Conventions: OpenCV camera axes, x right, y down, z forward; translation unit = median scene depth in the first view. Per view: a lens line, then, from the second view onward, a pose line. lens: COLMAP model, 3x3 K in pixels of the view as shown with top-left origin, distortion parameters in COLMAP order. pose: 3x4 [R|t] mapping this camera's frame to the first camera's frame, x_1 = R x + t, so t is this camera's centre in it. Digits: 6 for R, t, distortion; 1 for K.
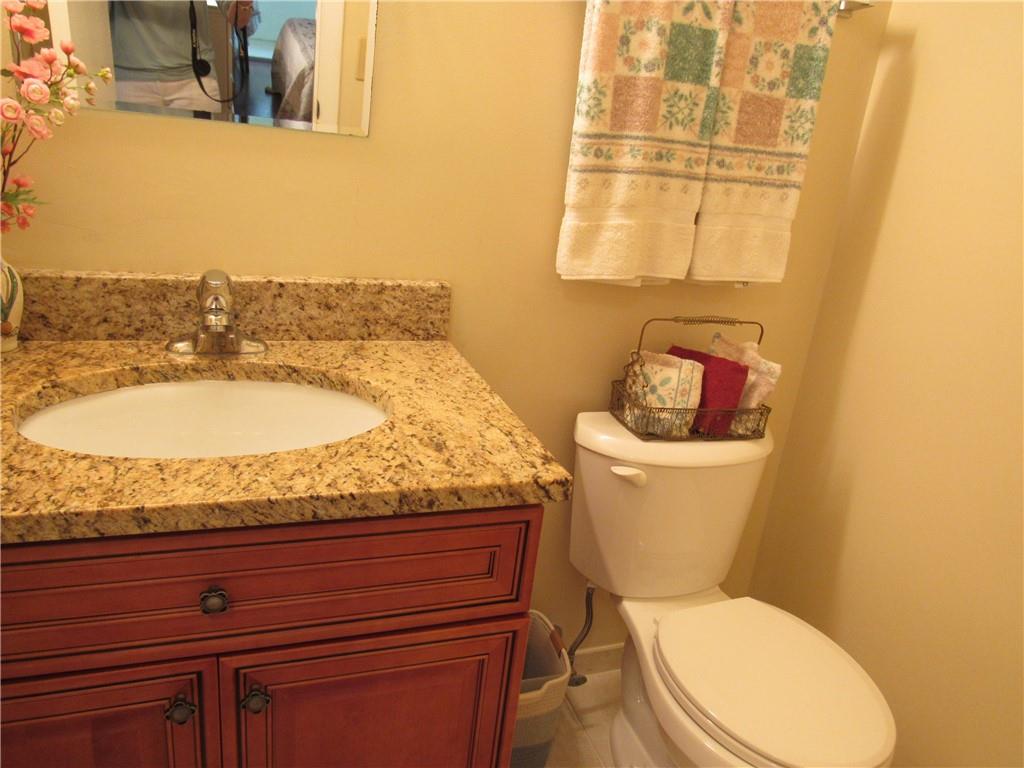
lens RADIAL K [[732.2, 0, 518.3], [0, 732.2, 386.1], [0, 0, 1]] dist [-0.031358, 0.011694]
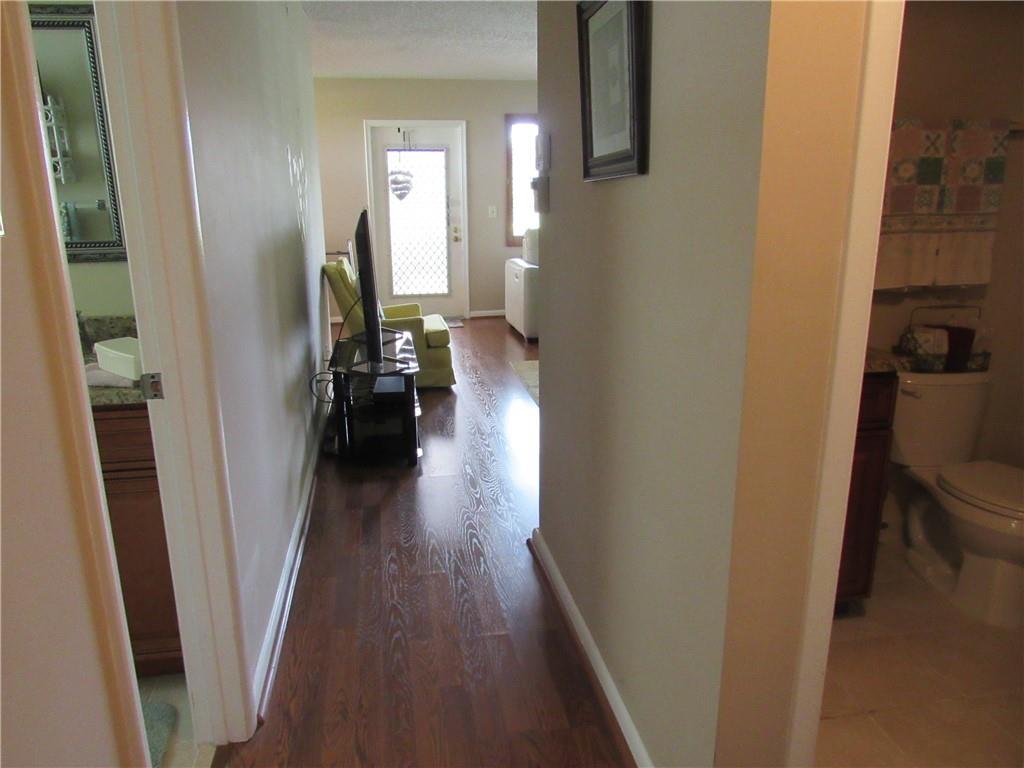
lens RADIAL K [[732.2, 0, 504.2], [0, 732.2, 387.2], [0, 0, 1]] dist [-0.031358, 0.011694]
pose [[0.979460, -0.064860, -0.190921, -0.515668], [0.046904, 0.994168, -0.097112, 0.244265], [0.196106, 0.086162, 0.976790, -1.013255]]
